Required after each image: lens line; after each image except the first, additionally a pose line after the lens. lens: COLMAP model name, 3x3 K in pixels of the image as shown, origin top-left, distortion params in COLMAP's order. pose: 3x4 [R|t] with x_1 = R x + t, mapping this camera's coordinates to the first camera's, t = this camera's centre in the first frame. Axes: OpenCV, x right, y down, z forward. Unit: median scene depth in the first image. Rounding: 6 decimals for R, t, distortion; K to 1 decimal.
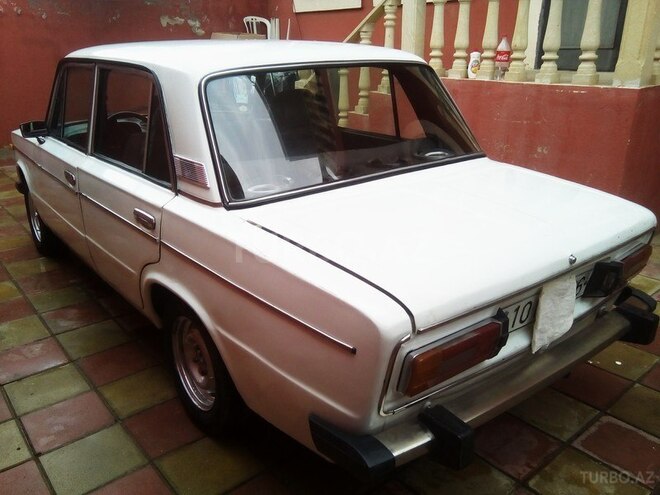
lens RADIAL K [[538.3, 0, 330.0], [0, 538.3, 247.5], [0, 0, 1]] dist [0.026304, -0.014703]
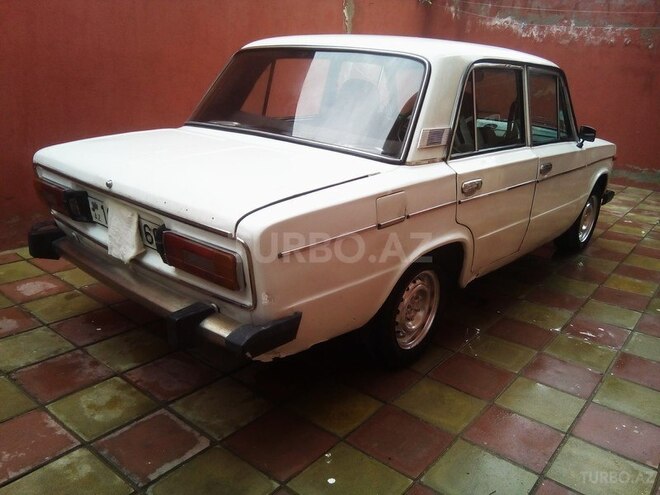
lens RADIAL K [[538.3, 0, 330.0], [0, 538.3, 247.5], [0, 0, 1]] dist [0.026304, -0.014703]
pose [[0.191010, 0.315327, -0.929561, 1.286866], [-0.392119, 0.892666, 0.222238, -0.237664], [0.899865, 0.322049, 0.294154, 0.848784]]
